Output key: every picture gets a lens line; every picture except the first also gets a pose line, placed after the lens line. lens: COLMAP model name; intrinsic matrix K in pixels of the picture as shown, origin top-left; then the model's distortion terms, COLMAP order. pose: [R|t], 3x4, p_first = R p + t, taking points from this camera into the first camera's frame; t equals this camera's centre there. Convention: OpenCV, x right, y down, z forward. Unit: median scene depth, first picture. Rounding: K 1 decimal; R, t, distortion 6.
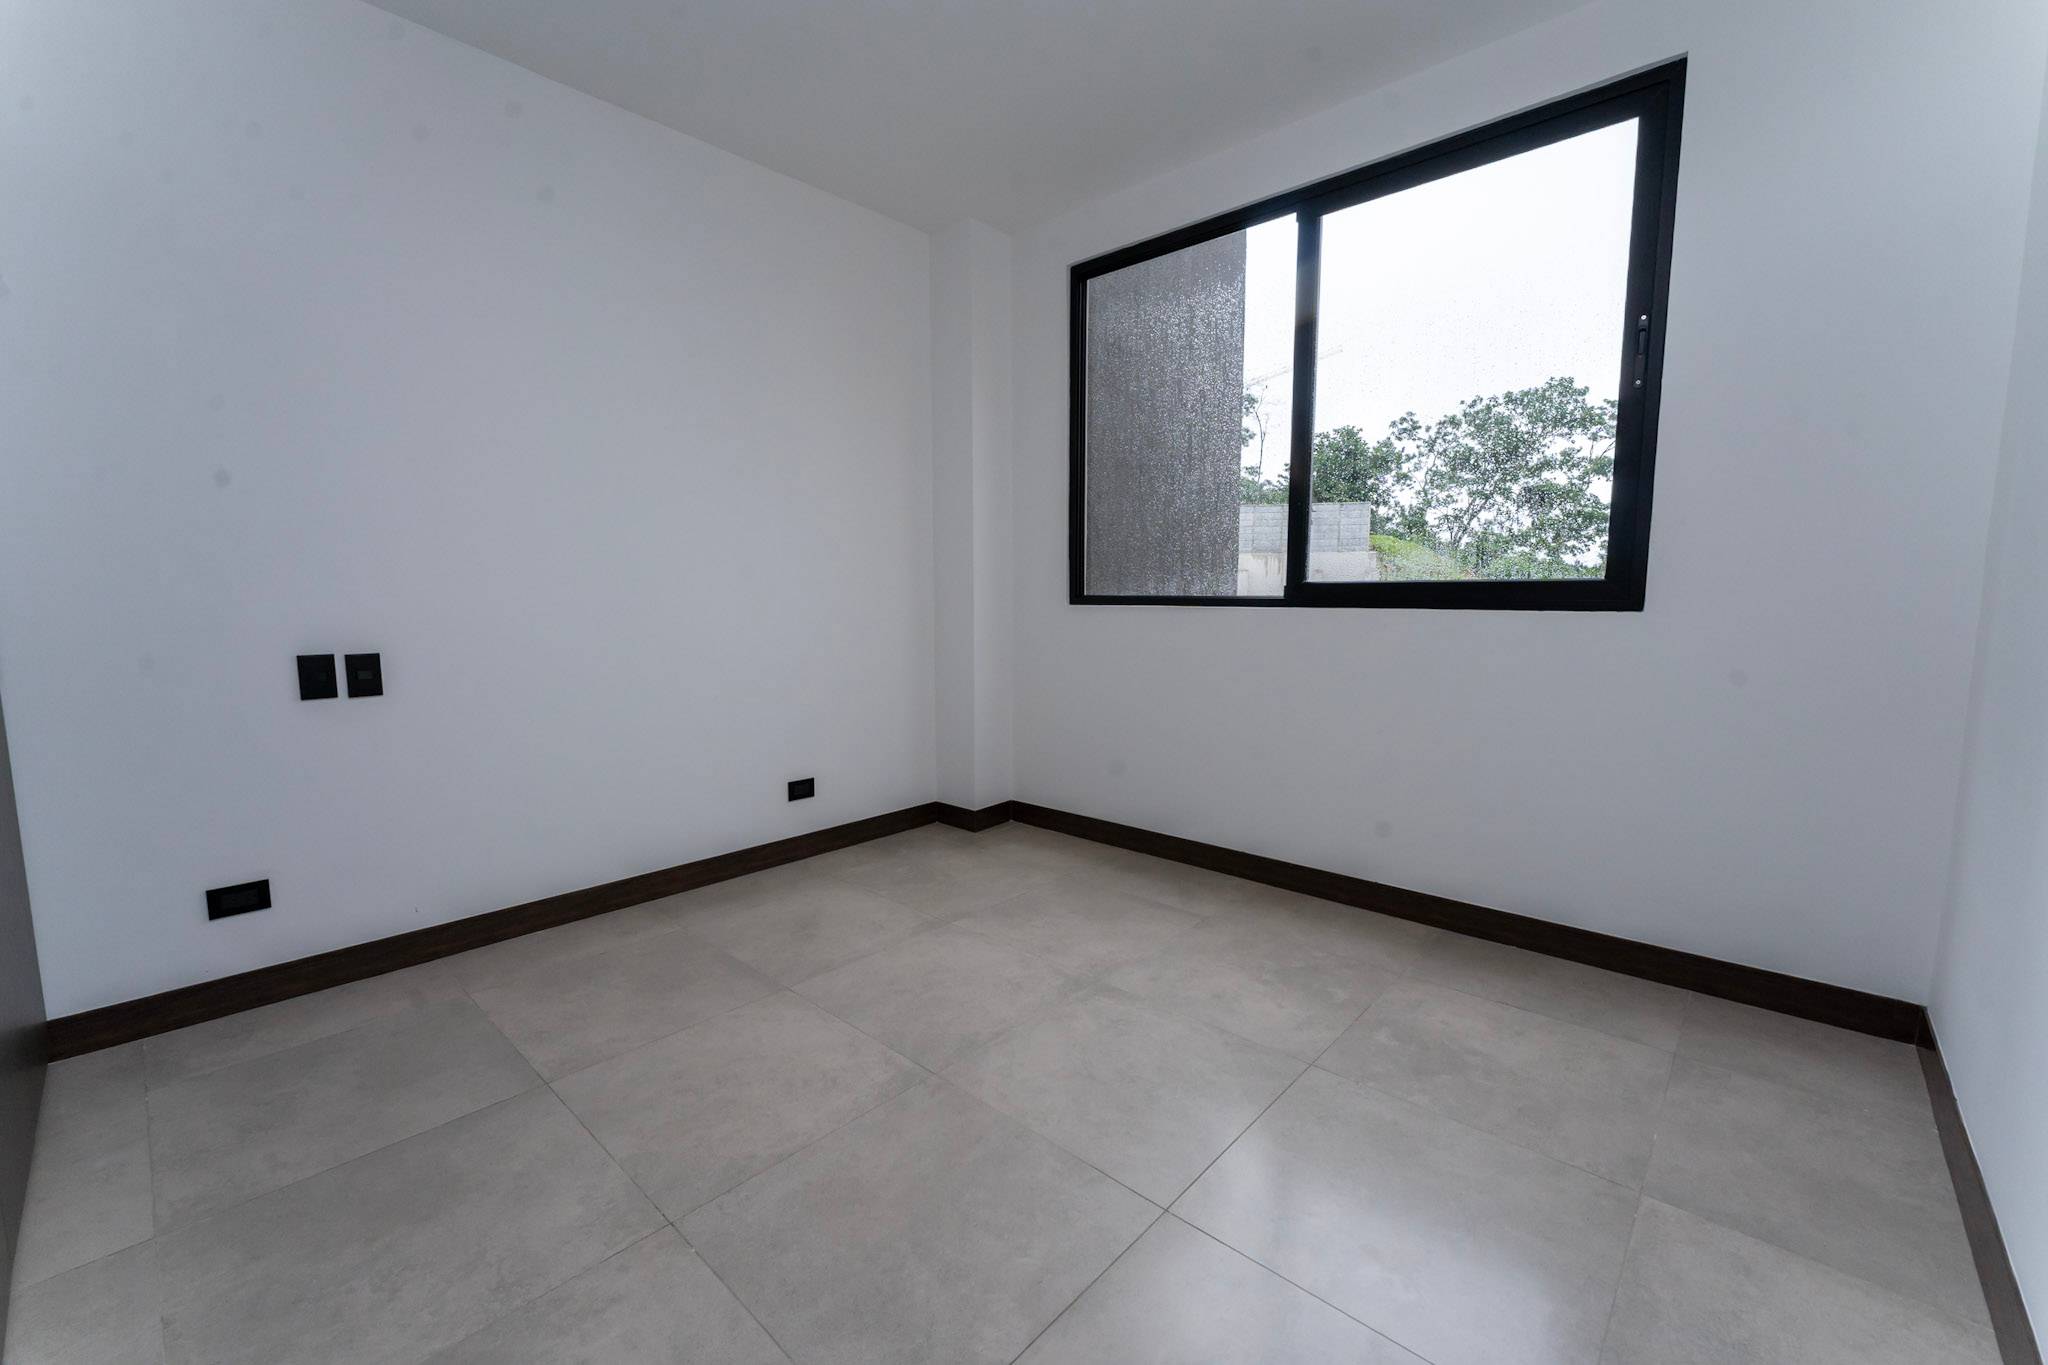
lens RADIAL K [[841.5, 0, 981.4], [0, 841.5, 690.9], [0, 0, 1]] dist [0.009861, -0.000007]
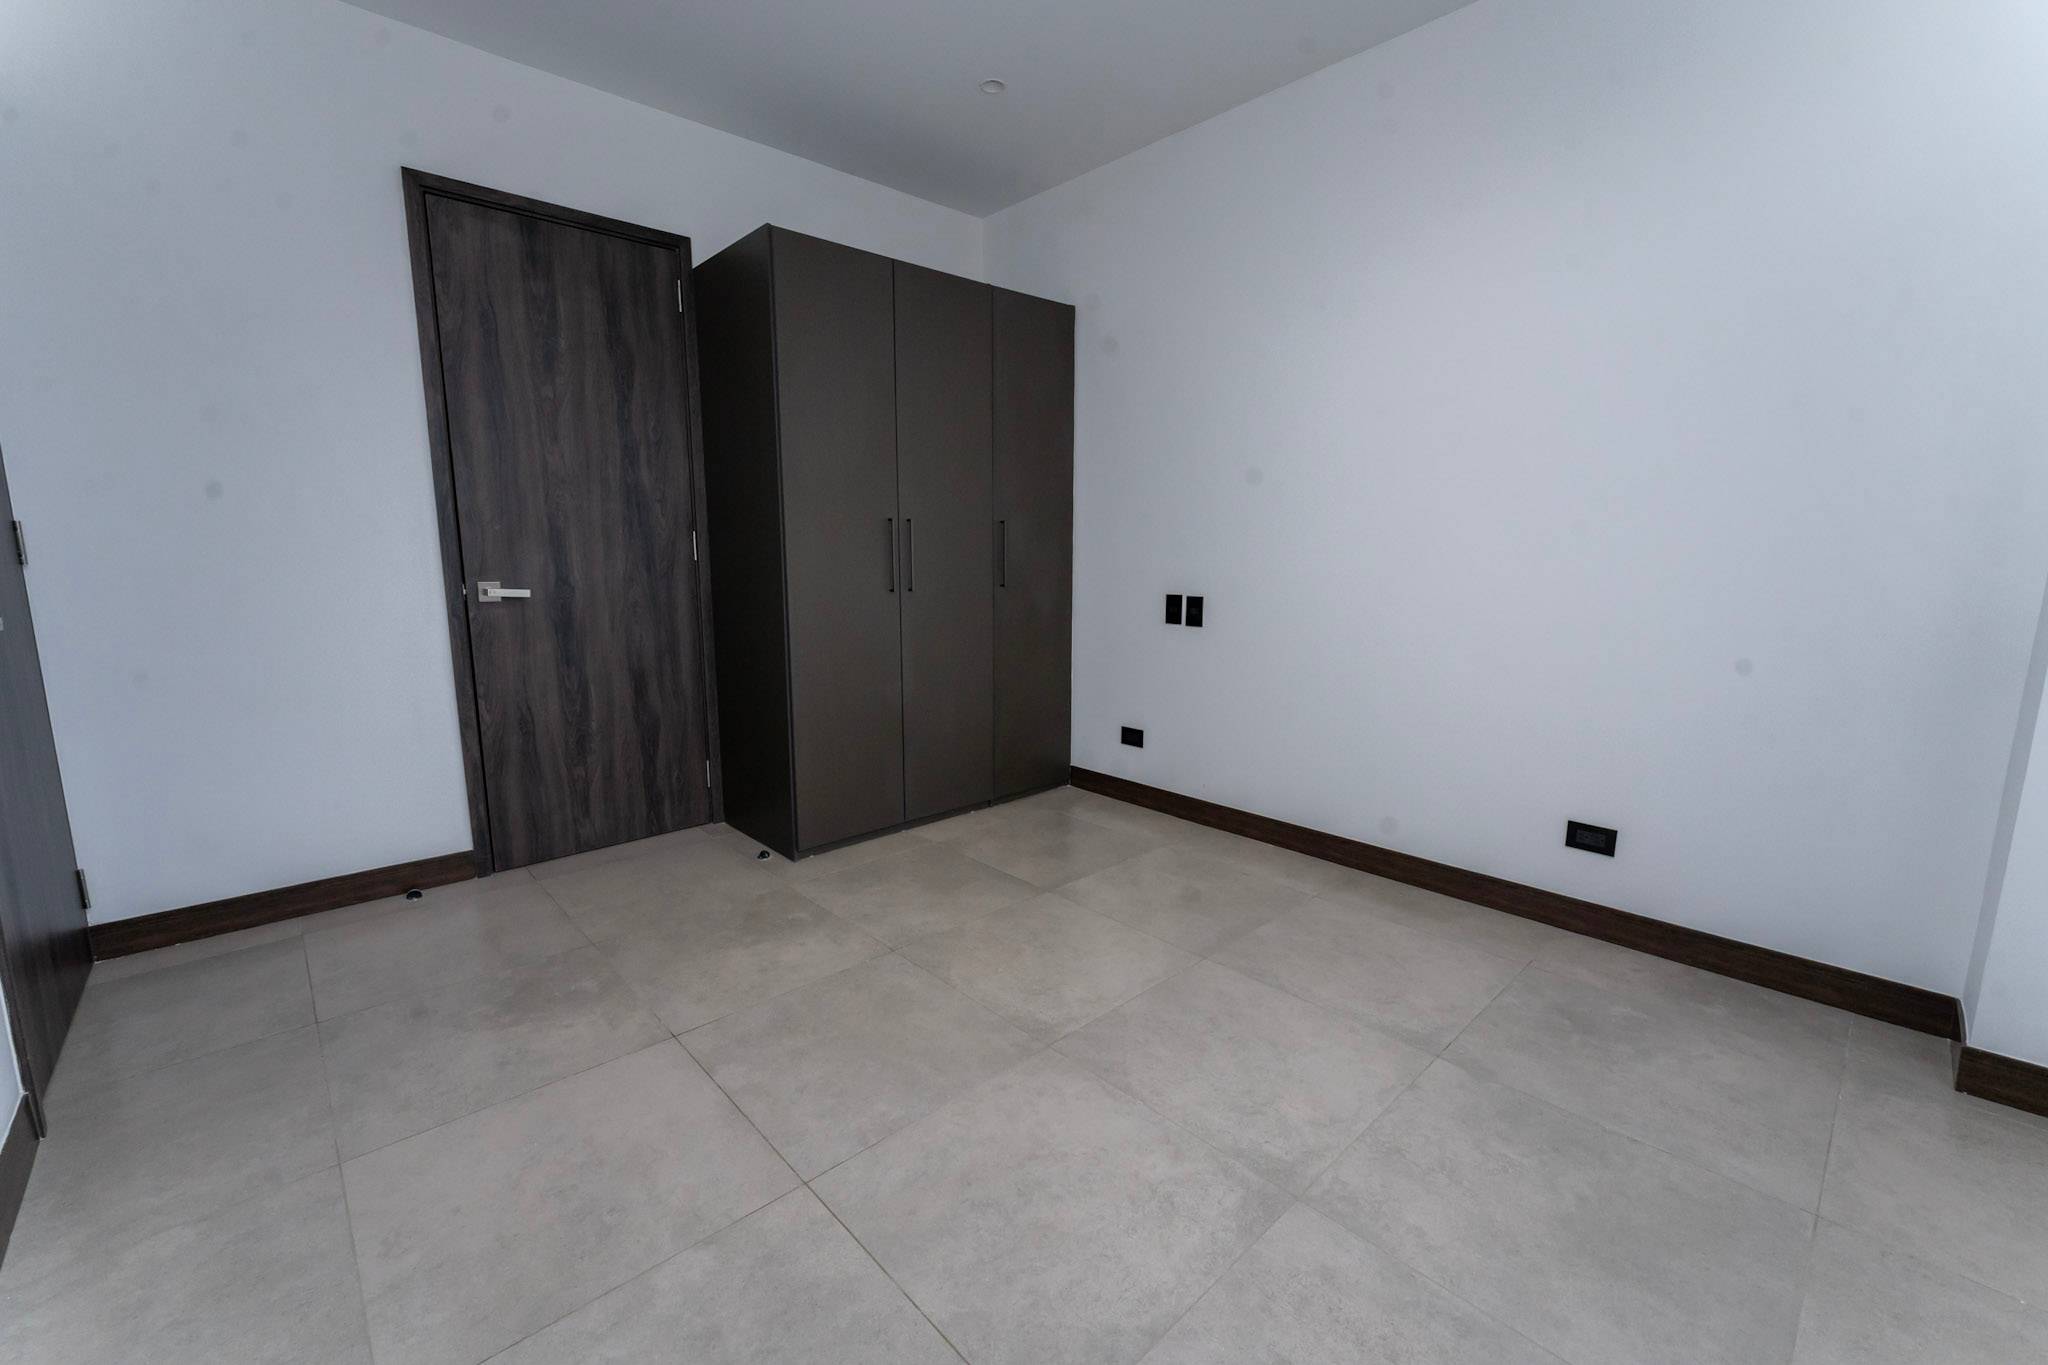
lens RADIAL K [[837.1, 0, 1024.0], [0, 837.1, 682.5], [0, 0, 1]] dist [0.016959, 0.000015]
pose [[-0.057473, 0.164439, -0.984712, 0.701054], [-0.114276, 0.978775, 0.170117, -0.109449], [0.991785, 0.122306, -0.037462, 0.782710]]
